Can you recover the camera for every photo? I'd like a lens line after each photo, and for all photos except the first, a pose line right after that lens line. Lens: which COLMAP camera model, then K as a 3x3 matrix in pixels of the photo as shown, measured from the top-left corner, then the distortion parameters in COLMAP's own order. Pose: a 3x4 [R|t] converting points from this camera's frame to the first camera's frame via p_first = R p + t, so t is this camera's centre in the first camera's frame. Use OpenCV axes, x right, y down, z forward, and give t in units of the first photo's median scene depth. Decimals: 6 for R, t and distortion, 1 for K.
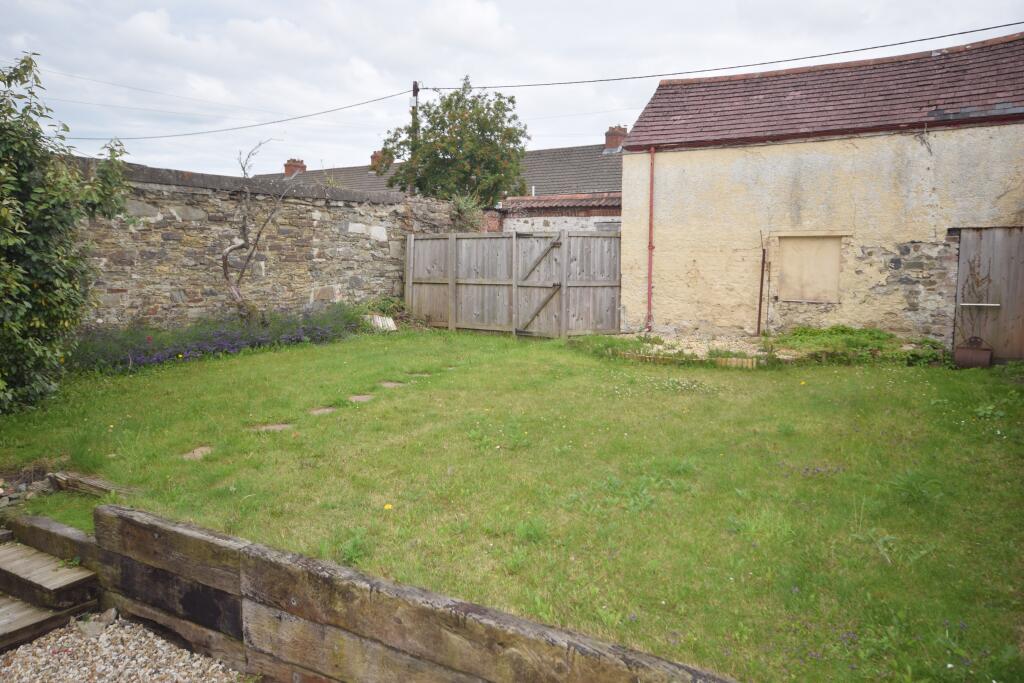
lens RADIAL K [[780.6, 0, 513.7], [0, 780.6, 340.4], [0, 0, 1]] dist [0.011295, 0.013496]
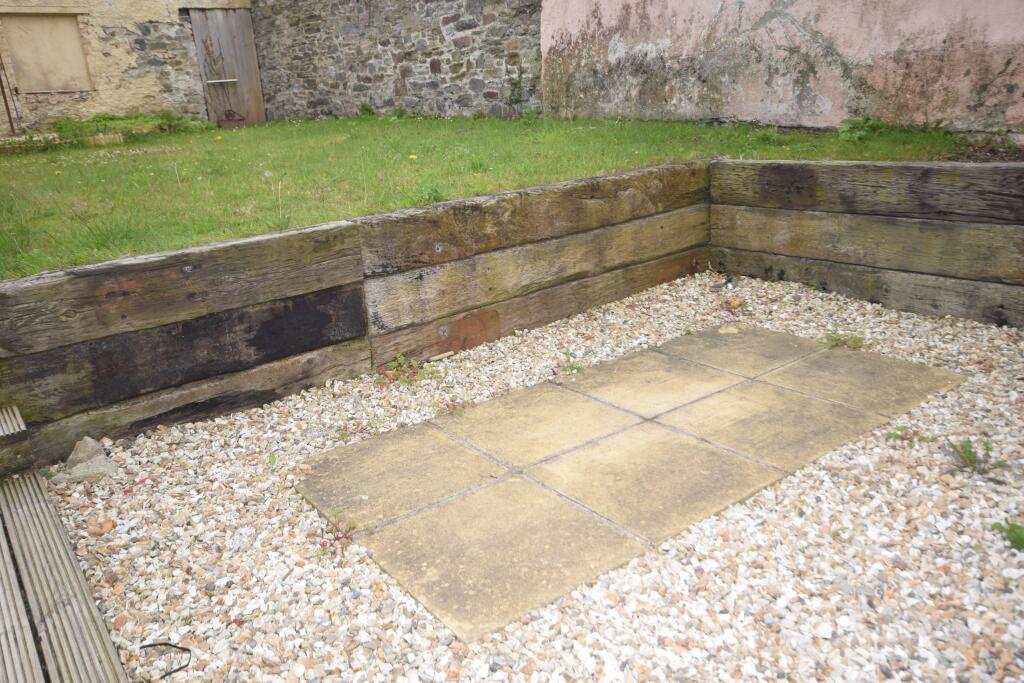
lens RADIAL K [[780.6, 0, 514.7], [0, 780.6, 345.4], [0, 0, 1]] dist [0.011295, 0.013496]
pose [[0.339215, -0.321212, 0.884170, -0.381413], [0.163944, 0.945700, 0.280668, 0.066133], [-0.926313, 0.049748, 0.373456, 0.193173]]
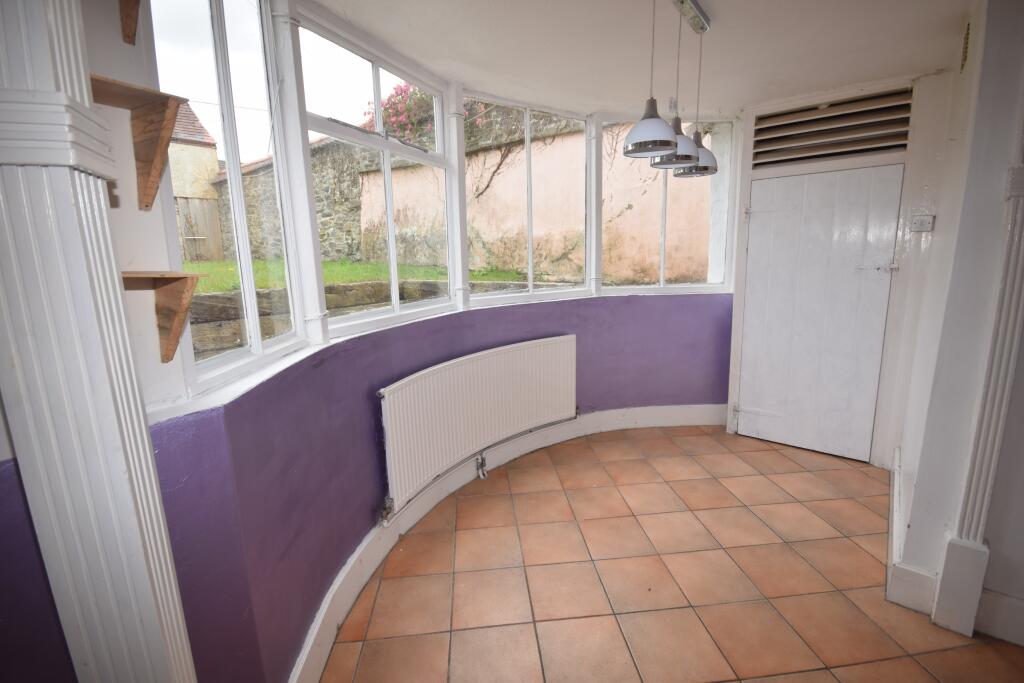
lens RADIAL K [[454.5, 0, 512.5], [0, 454.5, 338.1], [0, 0, 1]] dist [0.001230, 0.000147]
pose [[0.146826, -0.187044, 0.971317, -0.433578], [0.117972, 0.978262, 0.170548, 0.097729], [-0.982102, 0.089547, 0.165700, 0.049278]]
